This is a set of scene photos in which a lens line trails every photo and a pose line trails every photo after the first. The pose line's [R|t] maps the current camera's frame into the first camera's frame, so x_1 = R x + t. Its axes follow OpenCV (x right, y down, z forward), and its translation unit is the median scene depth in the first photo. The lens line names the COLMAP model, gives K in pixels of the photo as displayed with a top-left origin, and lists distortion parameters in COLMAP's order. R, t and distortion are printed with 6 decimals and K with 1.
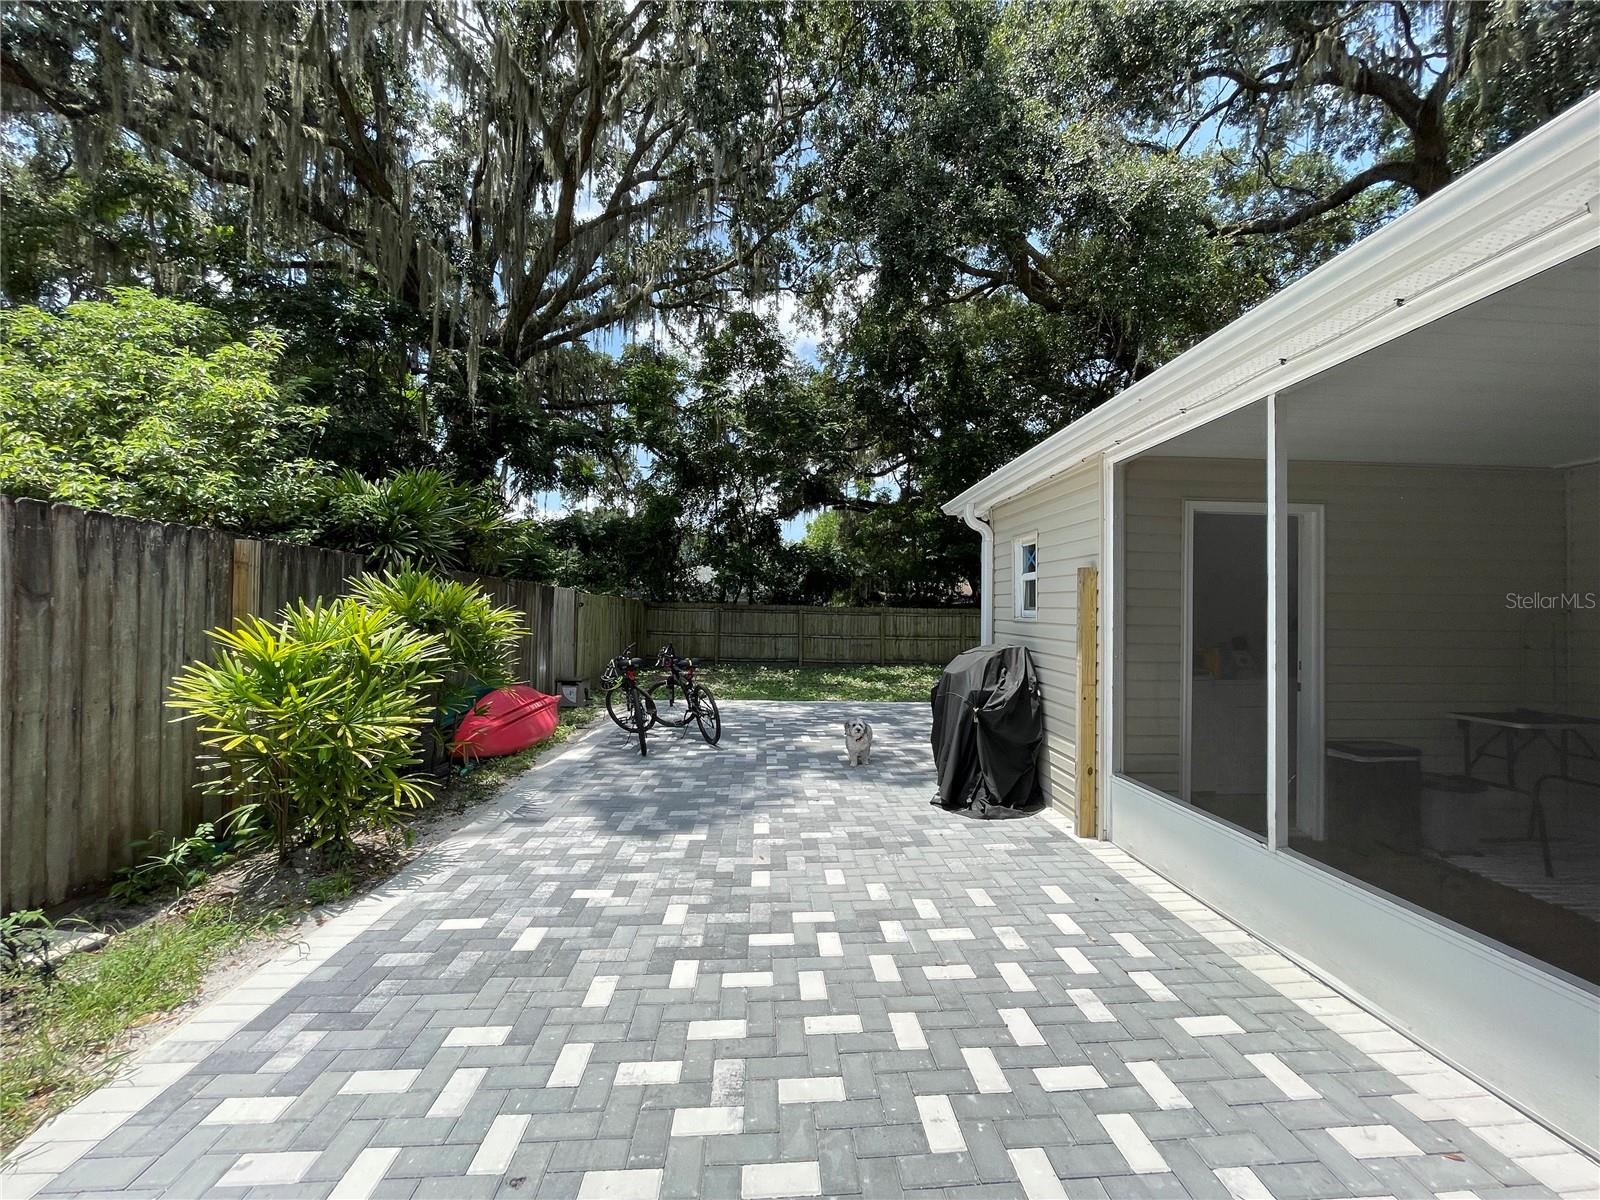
lens RADIAL K [[646.2, 0, 801.7], [0, 646.2, 601.8], [0, 0, 1]] dist [0.000742, -0.000020]
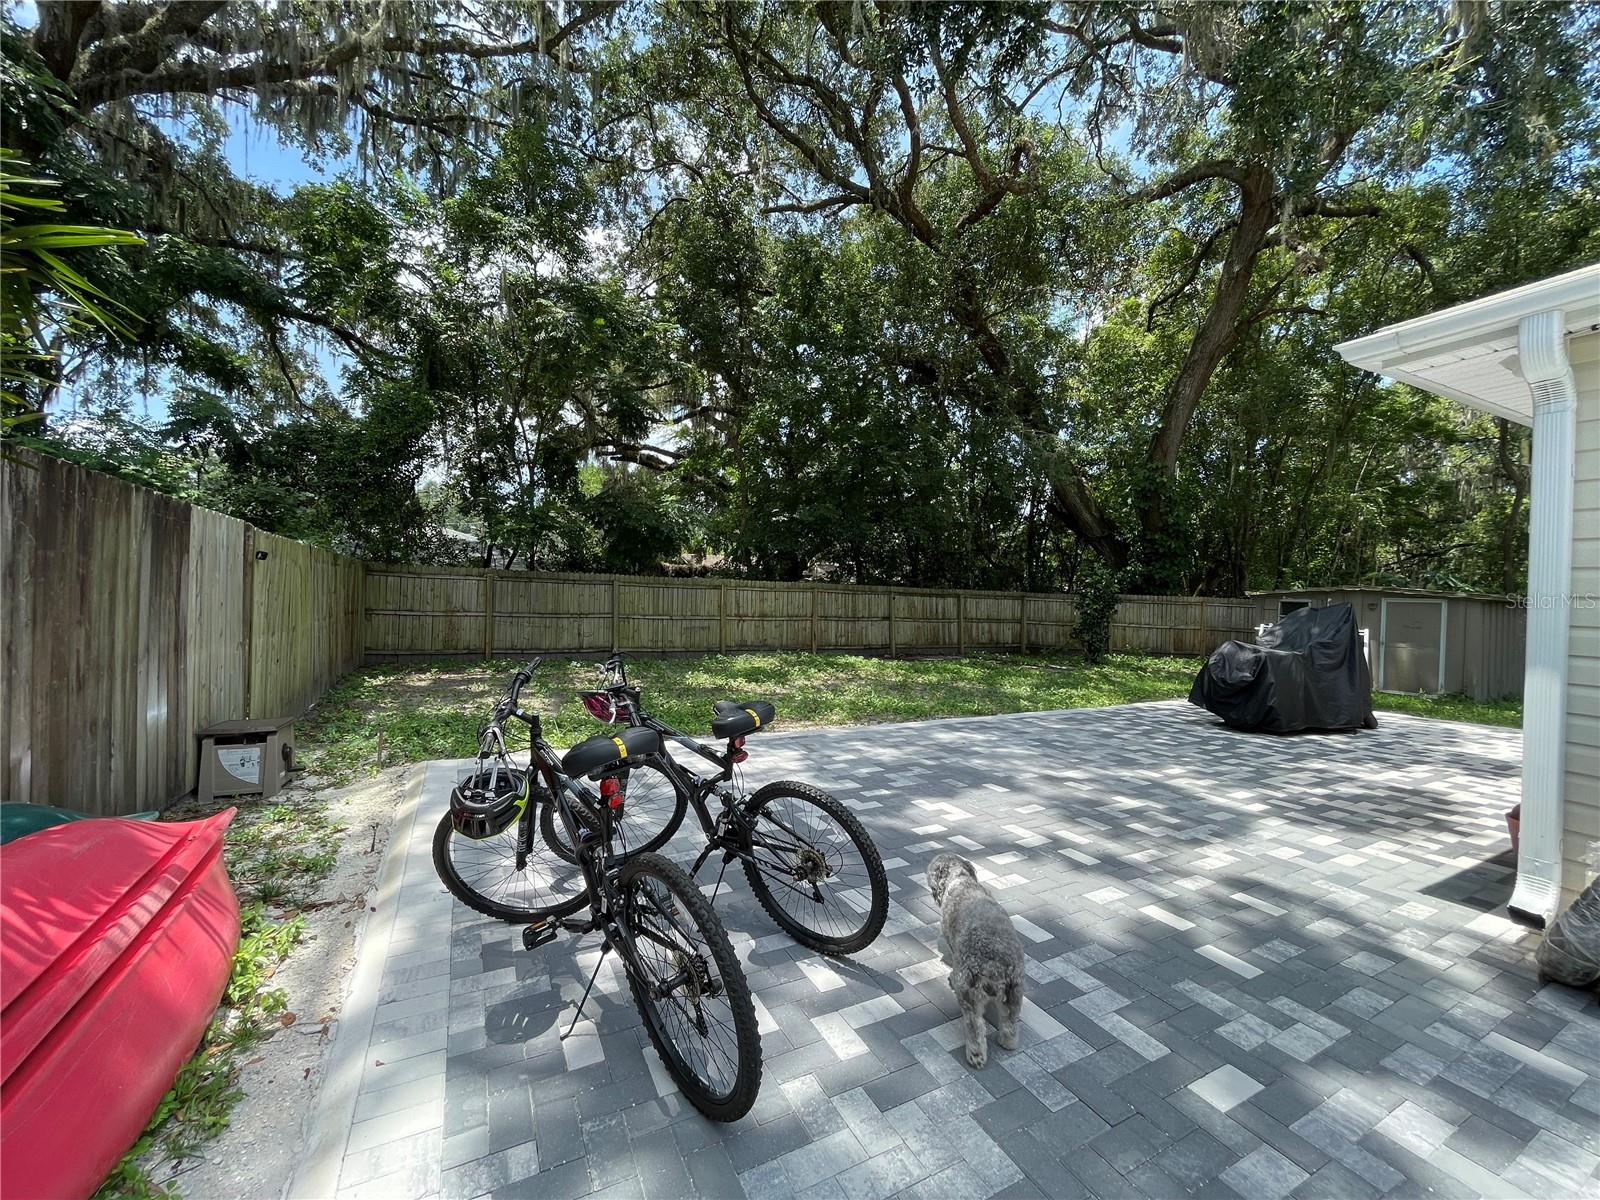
lens RADIAL K [[646.2, 0, 800.3], [0, 646.2, 601.7], [0, 0, 1]] dist [0.000742, -0.000020]
pose [[0.915128, 0.007771, 0.403089, -0.130501], [-0.023475, 0.999145, 0.034033, 0.009129], [-0.402480, -0.040607, 0.914528, 0.314606]]
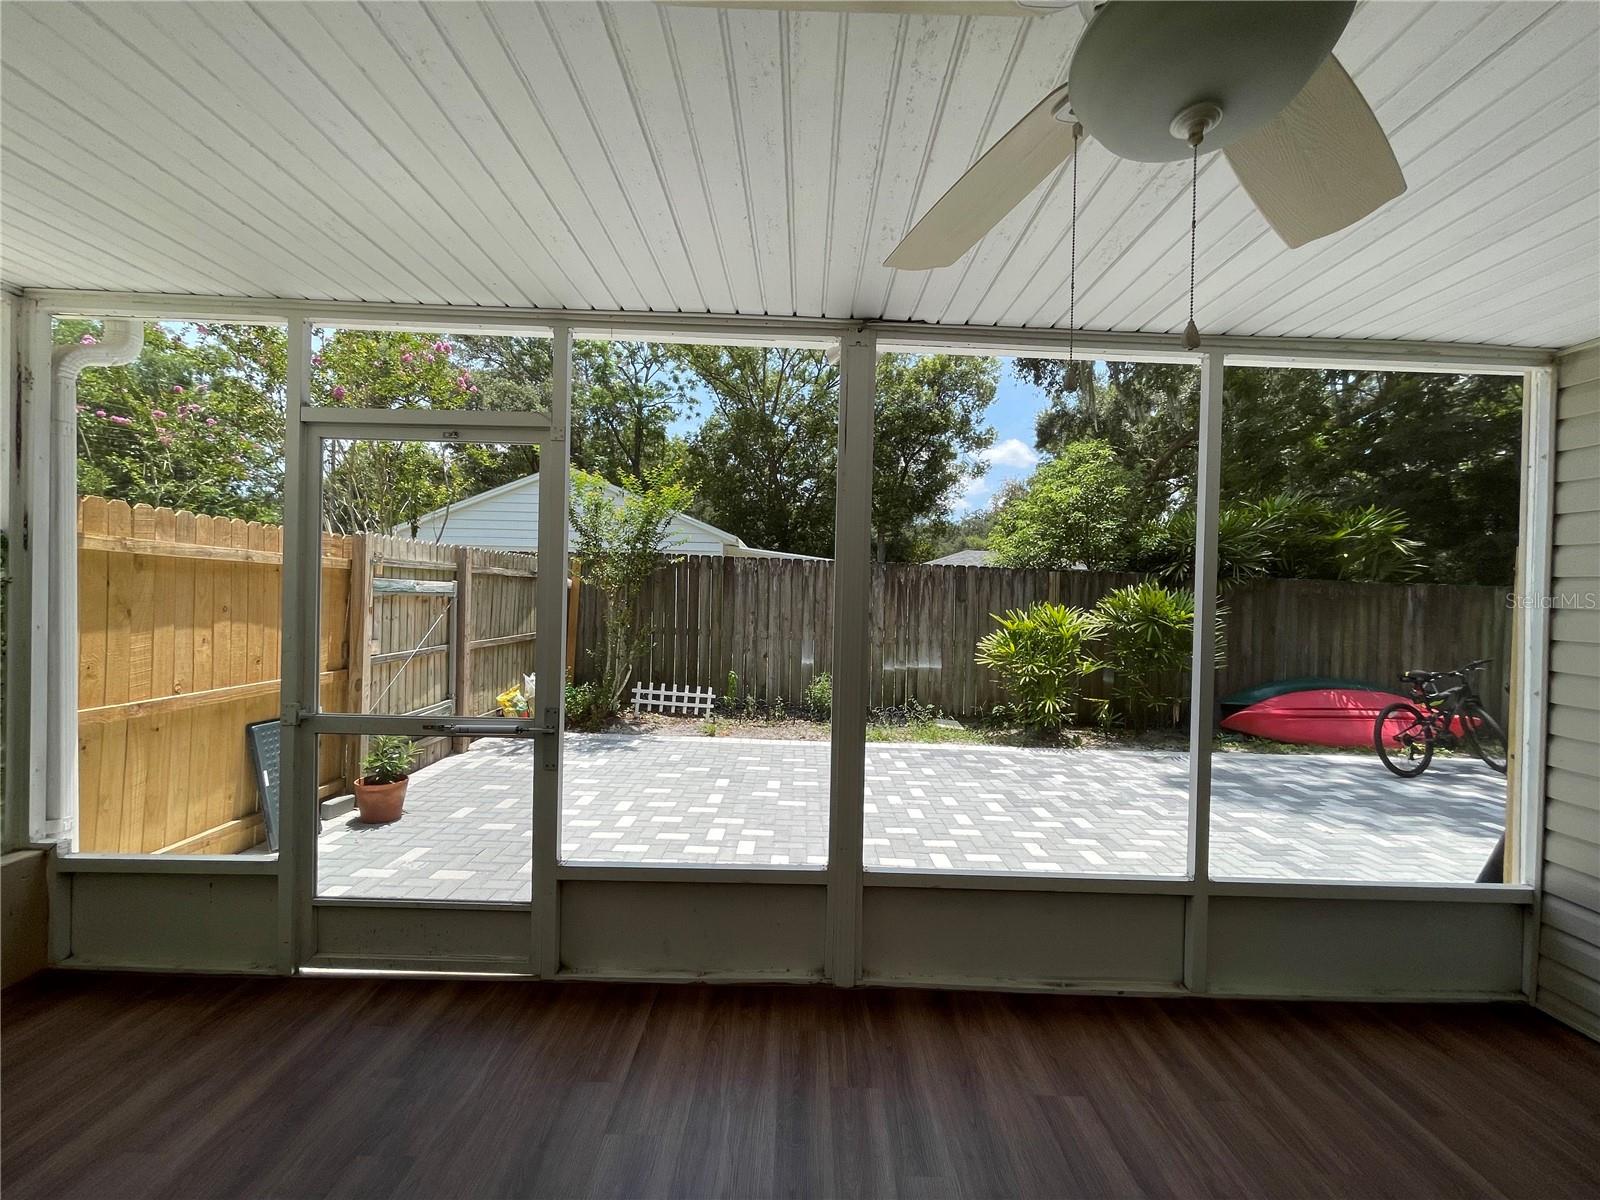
lens RADIAL K [[646.2, 0, 804.8], [0, 646.2, 600.8], [0, 0, 1]] dist [0.000742, -0.000020]
pose [[-0.058254, -0.005413, -0.998287, 1.463939], [-0.011253, 0.999925, -0.004765, 0.013143], [0.998238, 0.010956, -0.058310, 0.465002]]
